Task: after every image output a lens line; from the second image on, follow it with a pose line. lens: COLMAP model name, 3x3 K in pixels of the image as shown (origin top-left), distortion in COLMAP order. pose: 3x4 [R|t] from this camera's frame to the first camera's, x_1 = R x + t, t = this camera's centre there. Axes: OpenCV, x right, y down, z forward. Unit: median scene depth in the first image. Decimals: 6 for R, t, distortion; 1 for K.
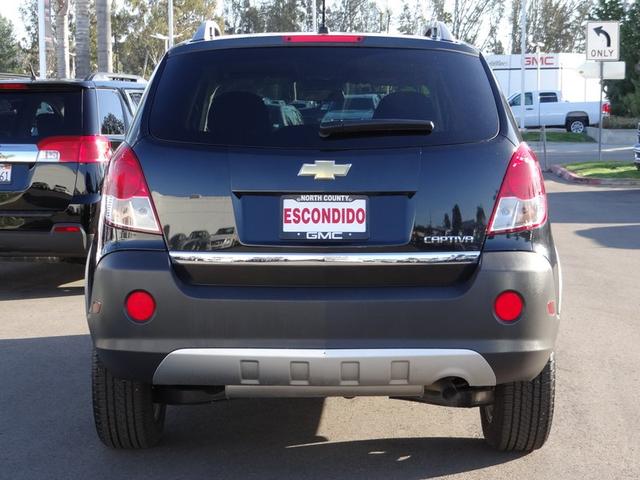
lens RADIAL K [[1373.3, 0, 320.0], [0, 1373.3, 242.2], [0, 0, 1]] dist [0.119701, 0.000000]
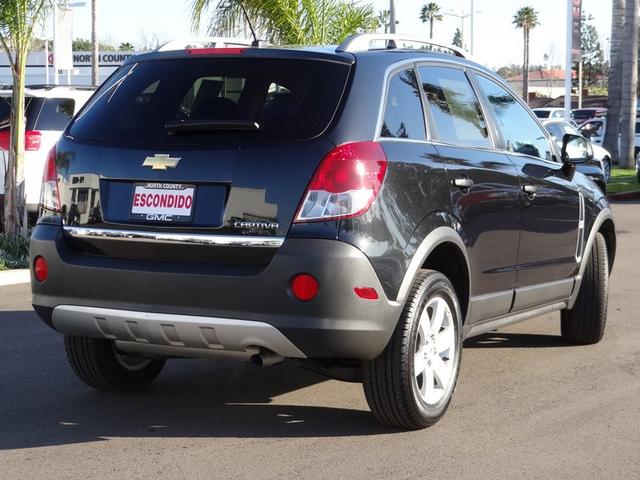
lens RADIAL K [[1308.4, 0, 320.1], [0, 1308.4, 238.7], [0, 0, 1]] dist [-0.099763, 0.000000]
pose [[0.908930, 0.047015, -0.414289, 0.594360], [-0.050256, 0.998732, 0.003079, 0.002957], [0.413908, 0.018022, 0.910140, 0.032263]]
